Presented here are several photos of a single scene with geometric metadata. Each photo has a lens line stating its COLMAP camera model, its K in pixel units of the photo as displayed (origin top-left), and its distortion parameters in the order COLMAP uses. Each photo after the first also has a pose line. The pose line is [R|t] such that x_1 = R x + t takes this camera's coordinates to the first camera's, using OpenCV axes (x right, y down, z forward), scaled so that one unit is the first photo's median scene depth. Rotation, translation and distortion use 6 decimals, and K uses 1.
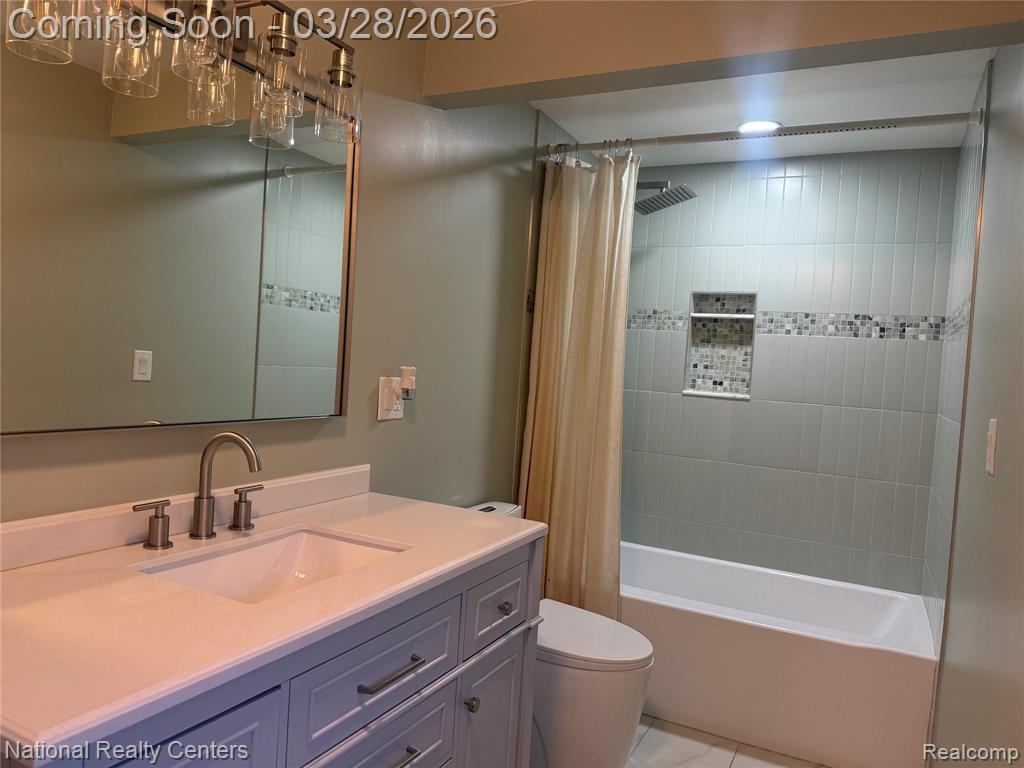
lens RADIAL K [[730.2, 0, 489.2], [0, 730.2, 416.0], [0, 0, 1]] dist [0.044216, -0.055774]
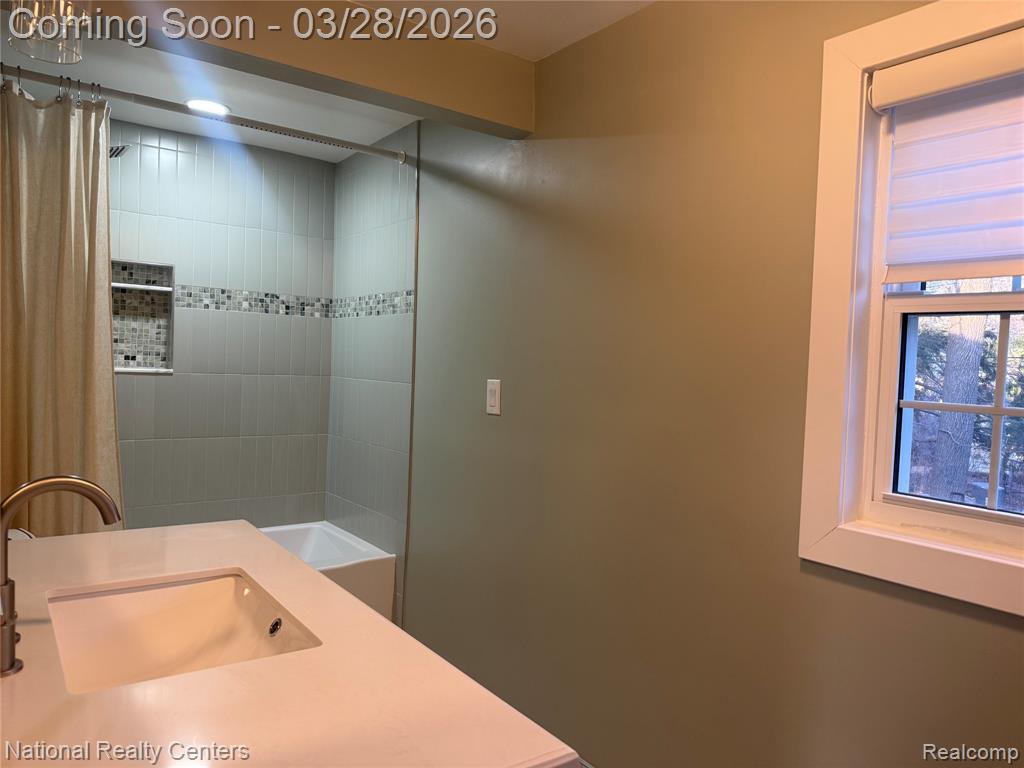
lens RADIAL K [[730.2, 0, 510.4], [0, 730.2, 384.7], [0, 0, 1]] dist [0.044216, -0.055774]
pose [[0.440211, -0.076328, 0.894644, -0.339903], [0.060698, 0.996631, 0.055163, -0.035321], [-0.895840, 0.030020, 0.443361, 0.159376]]
